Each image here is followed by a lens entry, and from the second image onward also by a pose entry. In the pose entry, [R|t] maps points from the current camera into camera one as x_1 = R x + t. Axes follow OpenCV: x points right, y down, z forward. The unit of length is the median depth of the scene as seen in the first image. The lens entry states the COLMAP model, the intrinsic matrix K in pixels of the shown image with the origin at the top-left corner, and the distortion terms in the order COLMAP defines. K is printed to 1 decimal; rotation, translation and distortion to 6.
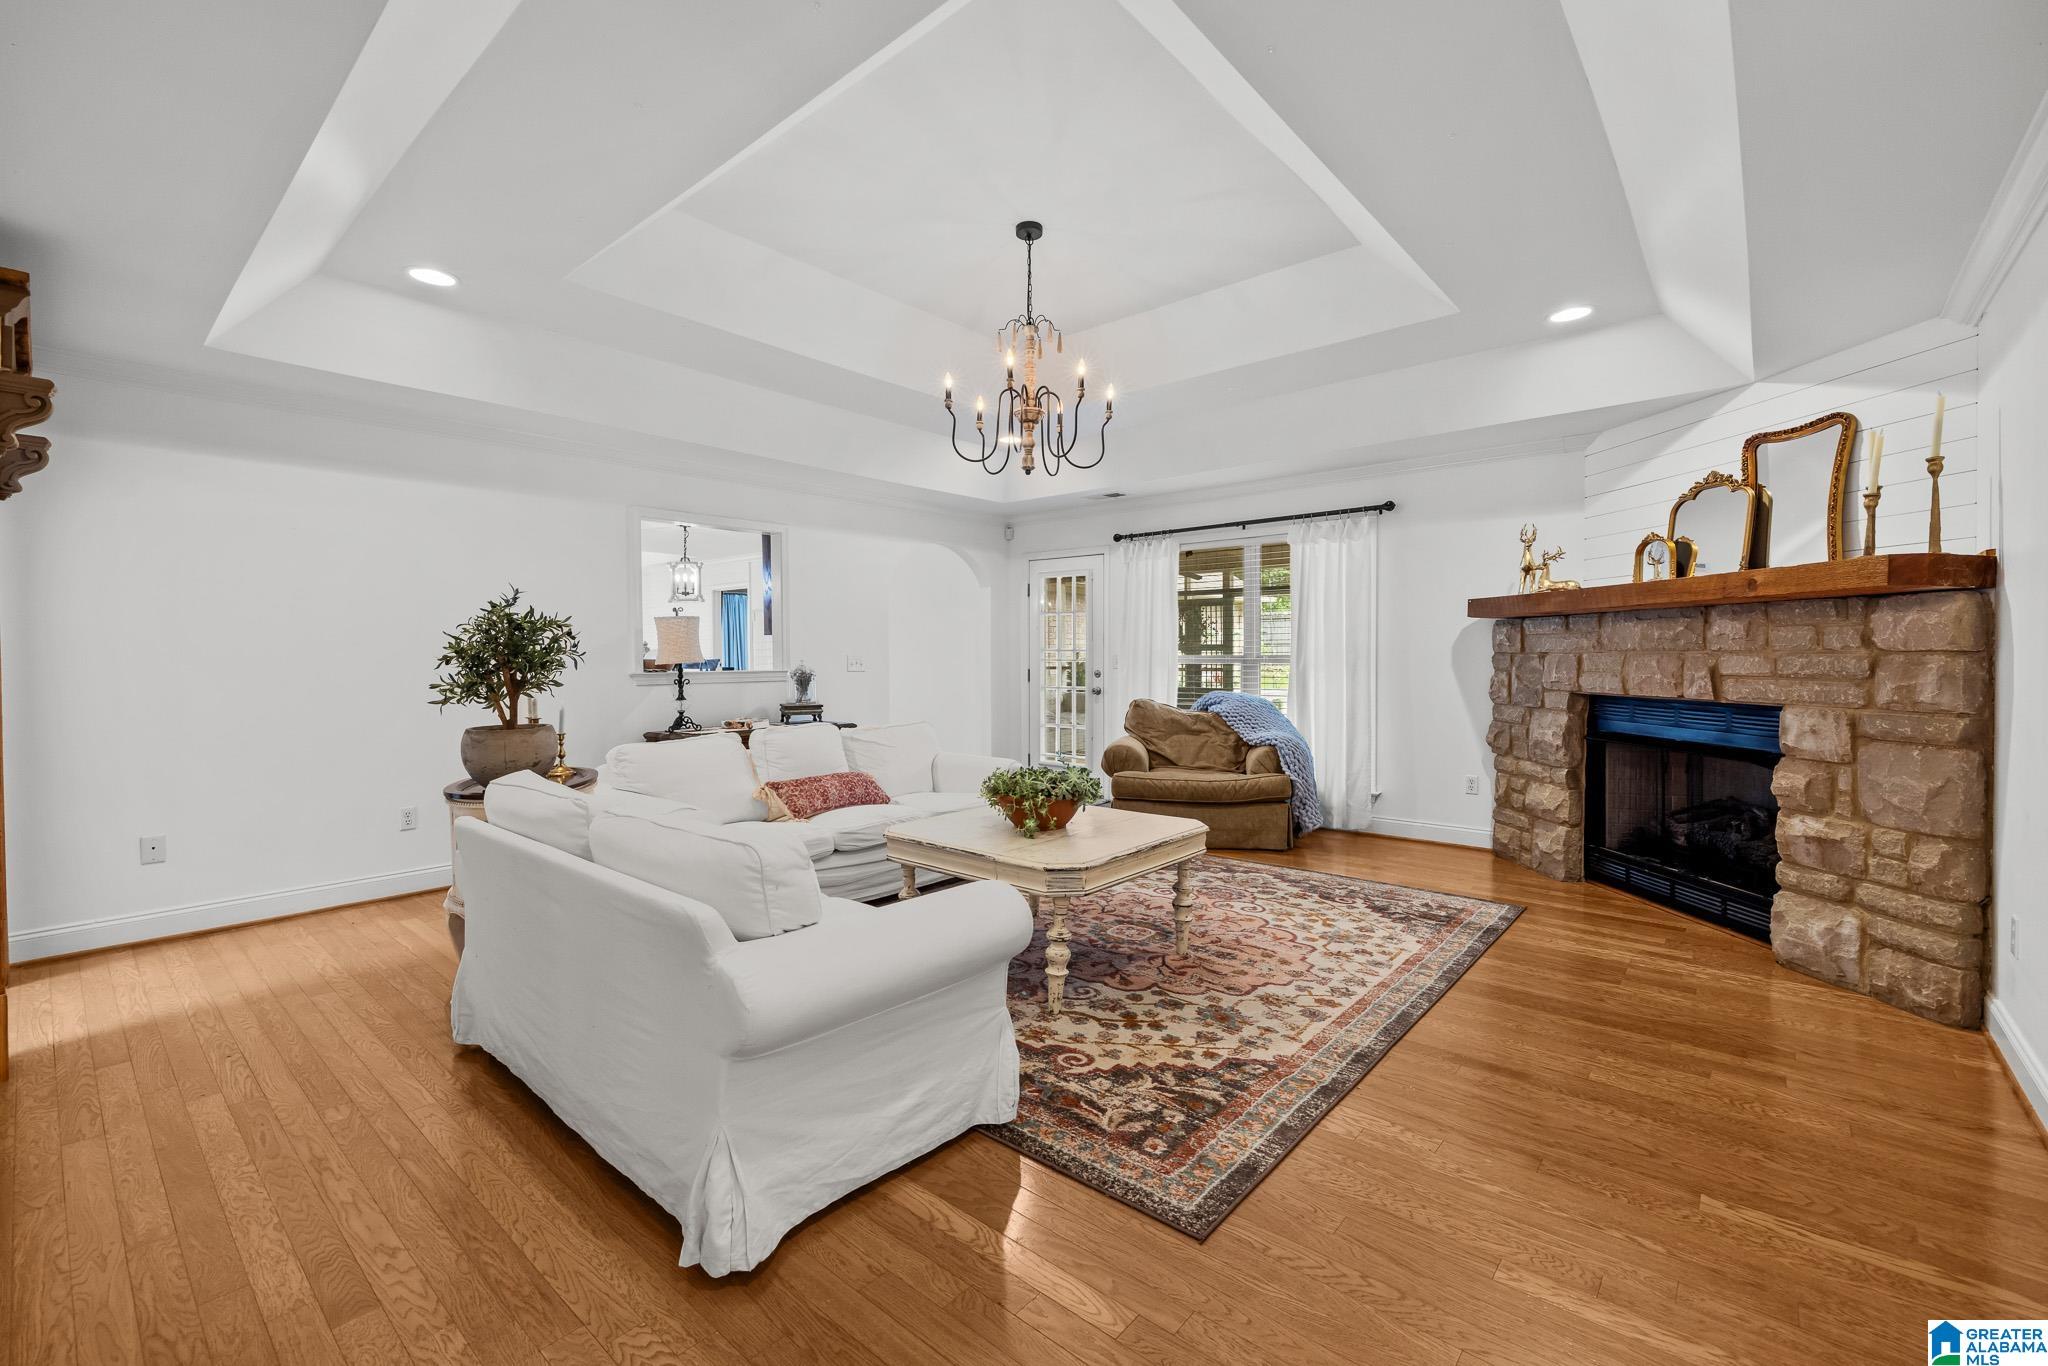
lens RADIAL K [[877.3, 0, 1023.0], [0, 877.3, 670.0], [0, 0, 1]] dist [0.001515, 0.000906]
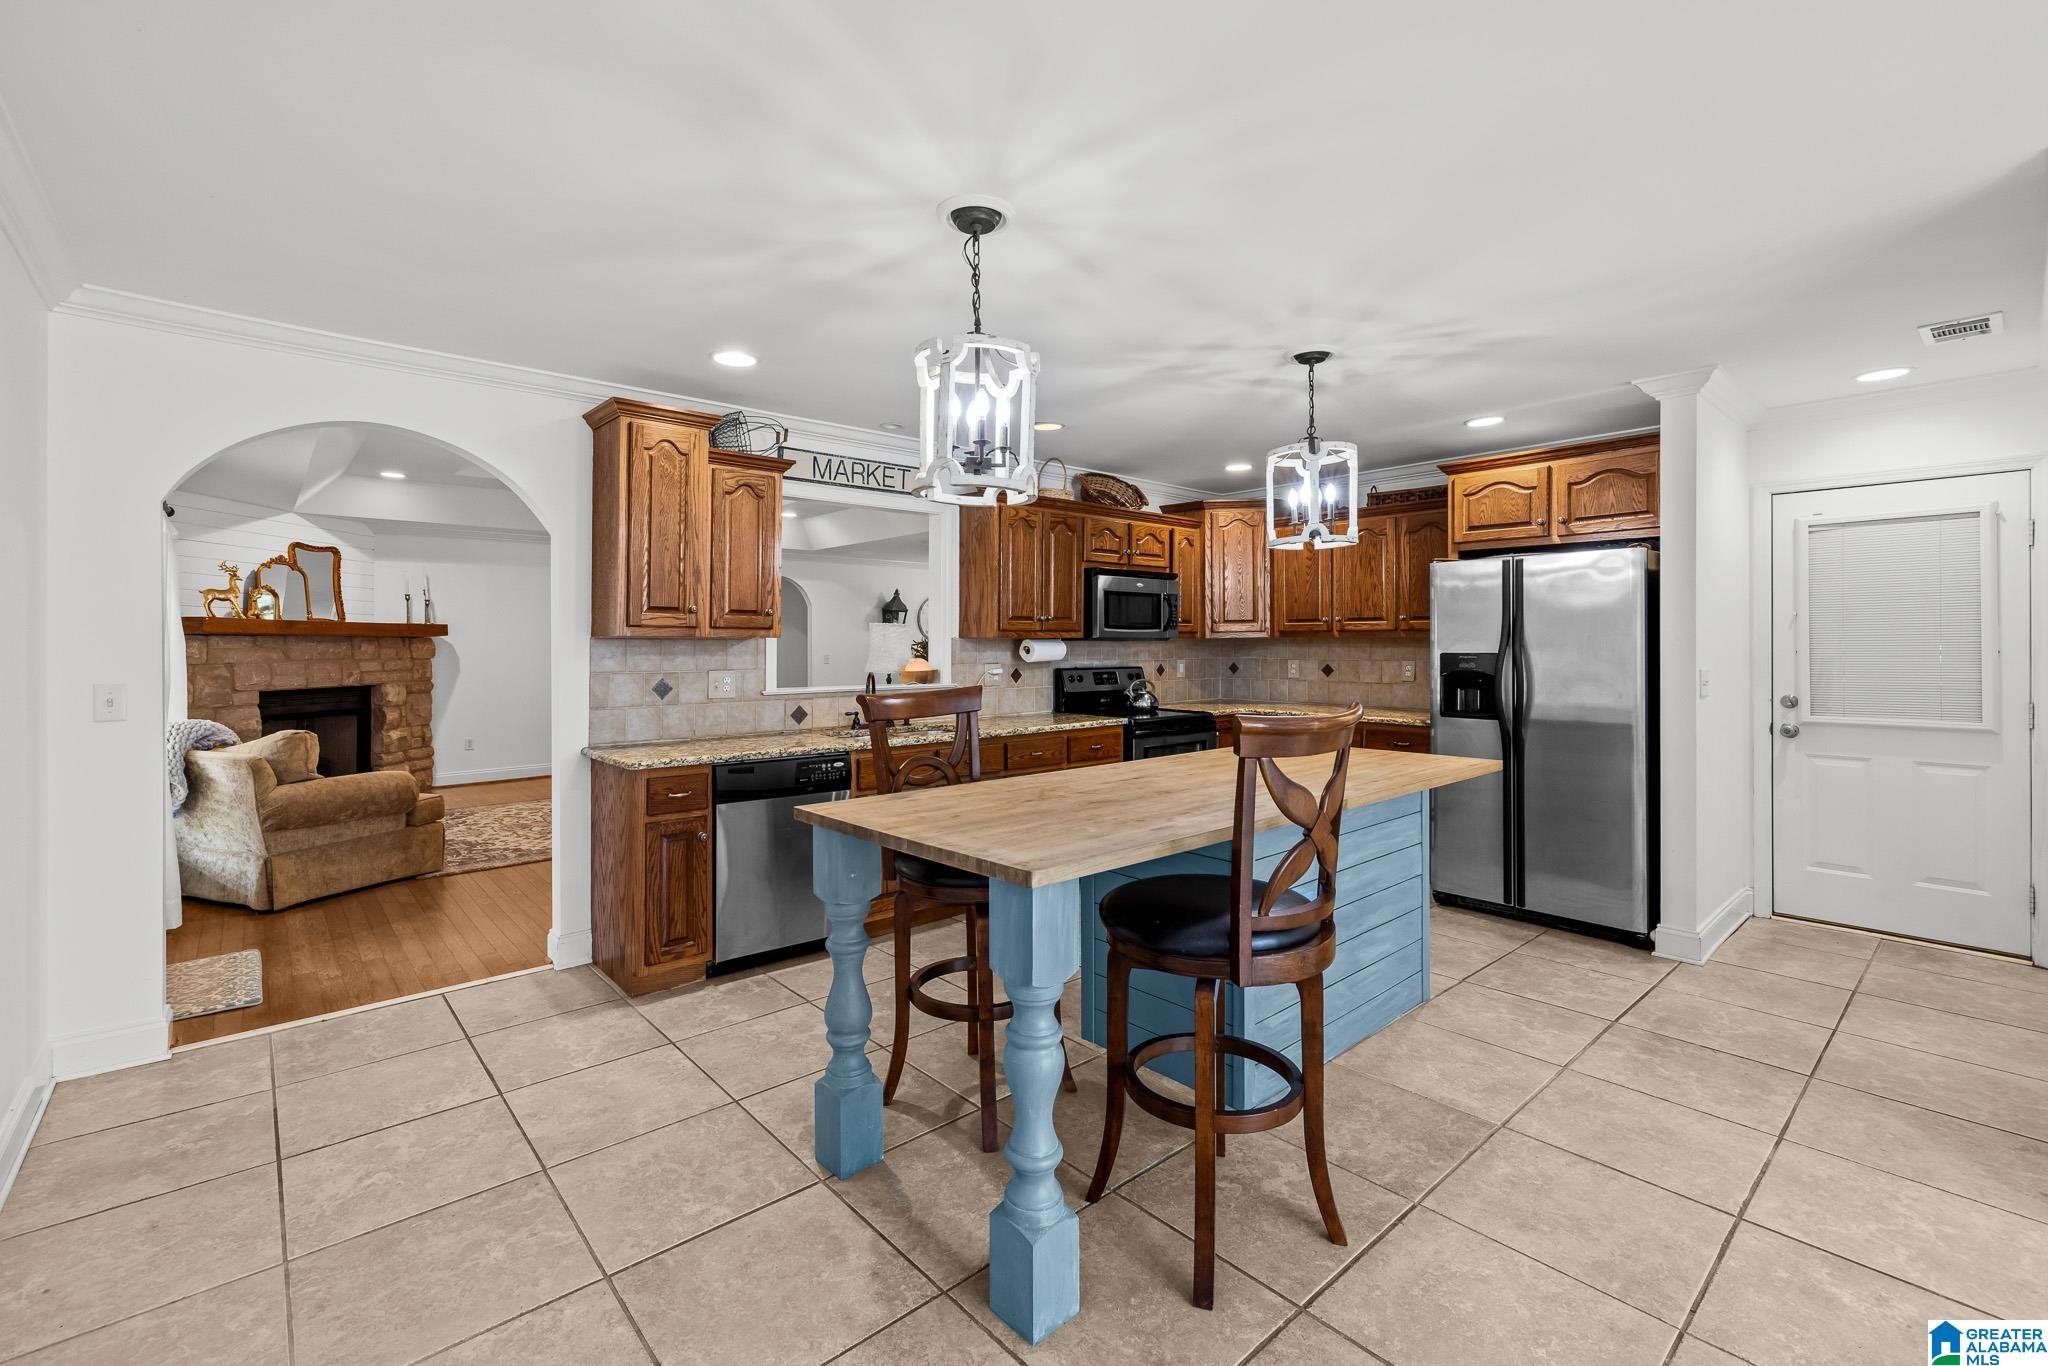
lens RADIAL K [[877.3, 0, 1010.6], [0, 877.3, 643.3], [0, 0, 1]] dist [0.001515, 0.000906]
pose [[-0.989037, 0.007625, 0.147468, -0.967167], [0.010231, 0.999805, 0.016916, -0.078252], [-0.147311, 0.018240, -0.988922, 2.789345]]
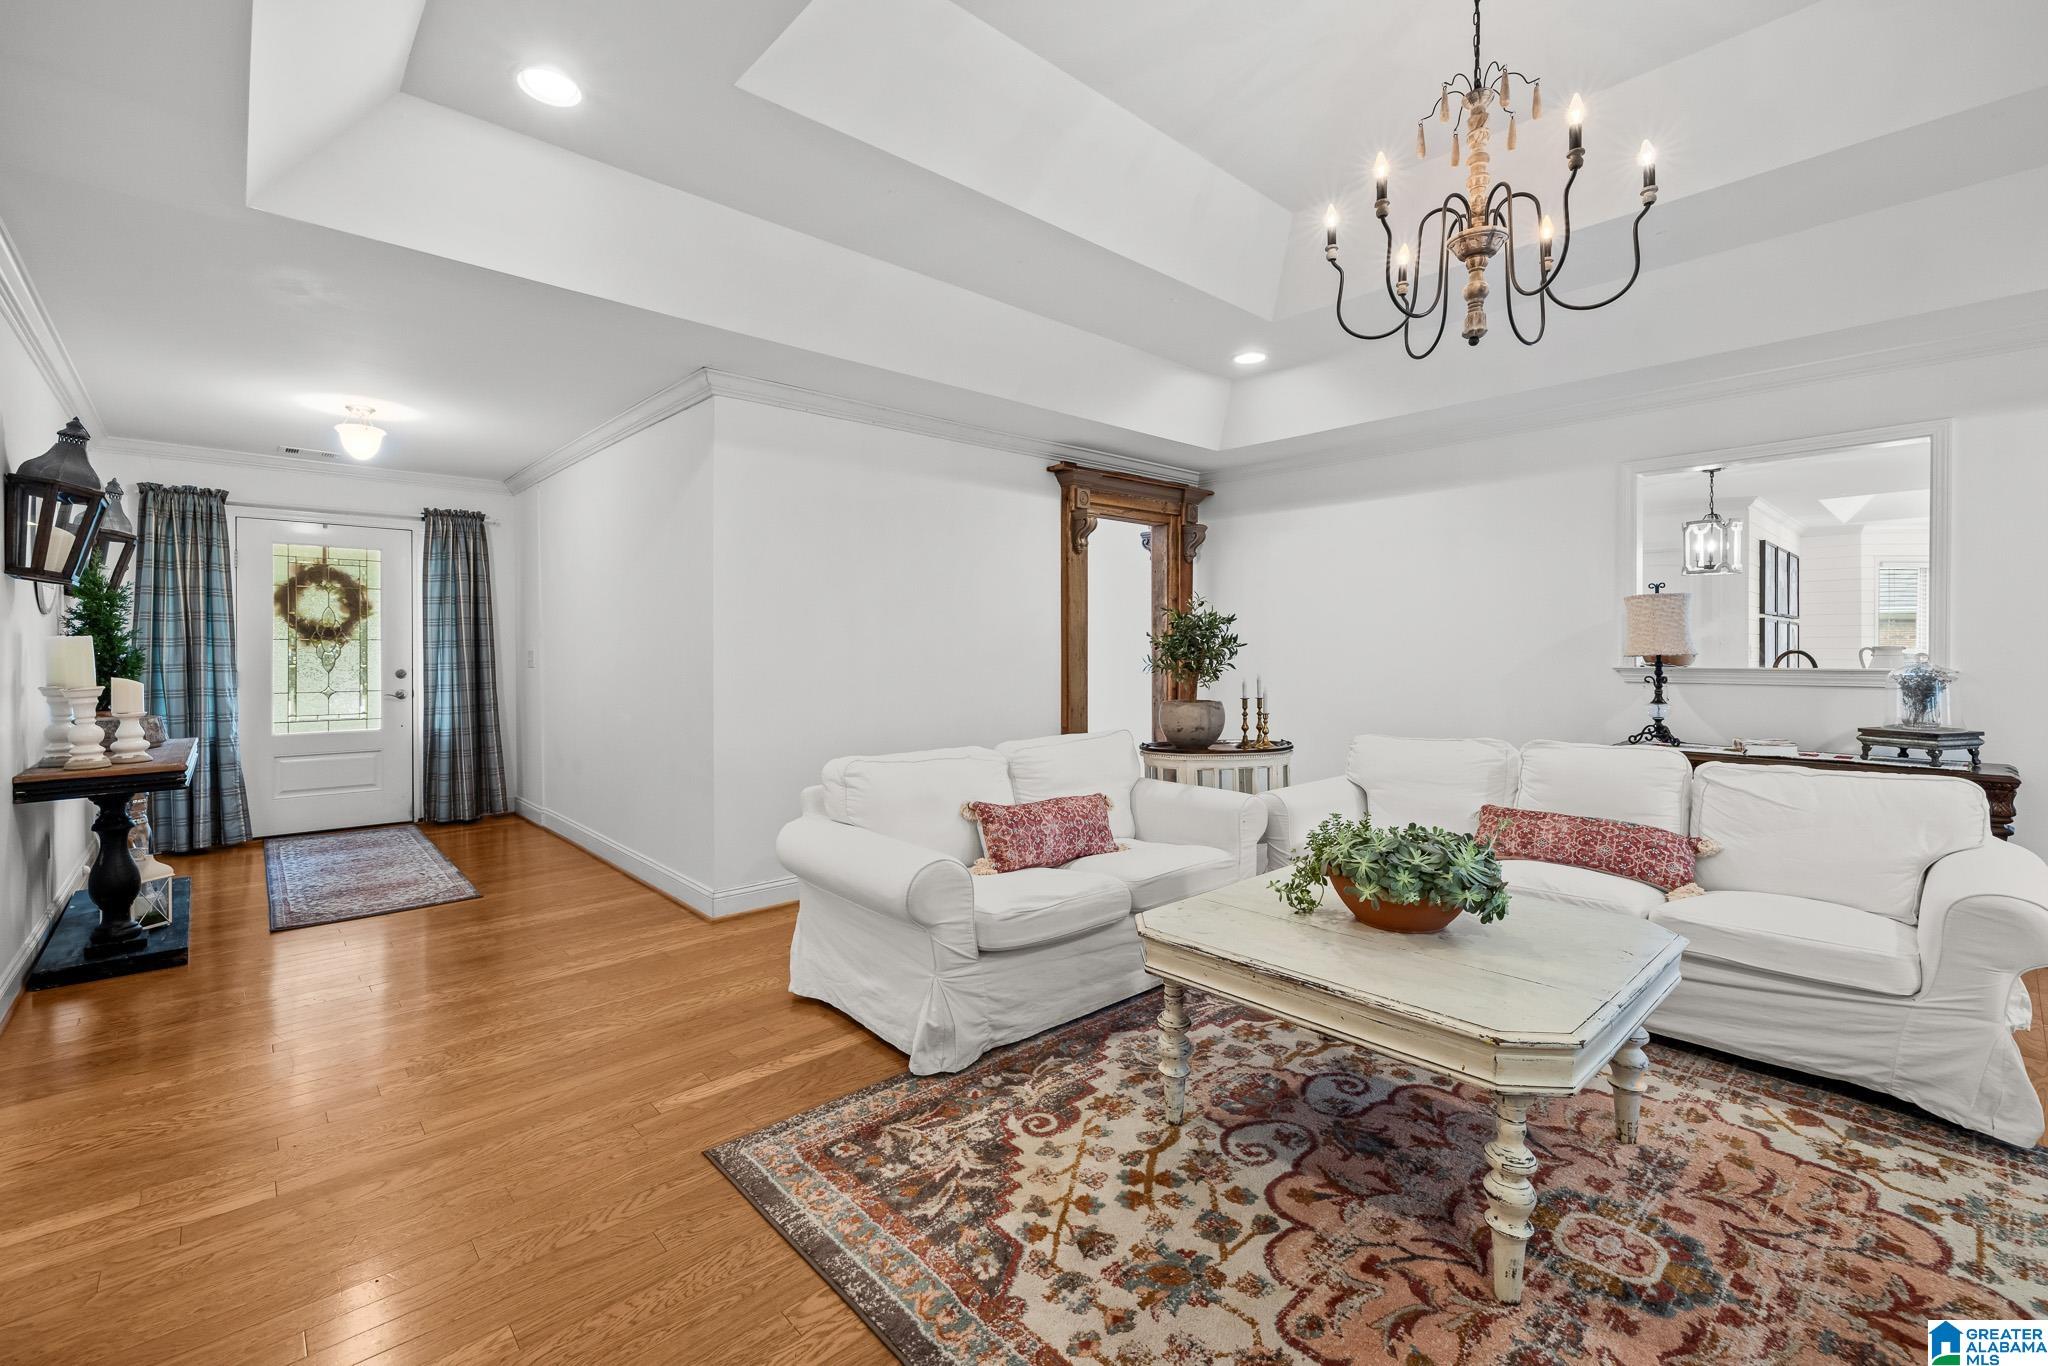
lens RADIAL K [[877.3, 0, 993.0], [0, 877.3, 658.2], [0, 0, 1]] dist [0.001515, 0.000906]
pose [[-0.135189, 0.017267, -0.990669, 0.648902], [-0.015035, 0.999697, 0.019476, -0.016802], [0.990706, 0.017528, -0.134888, 0.765817]]
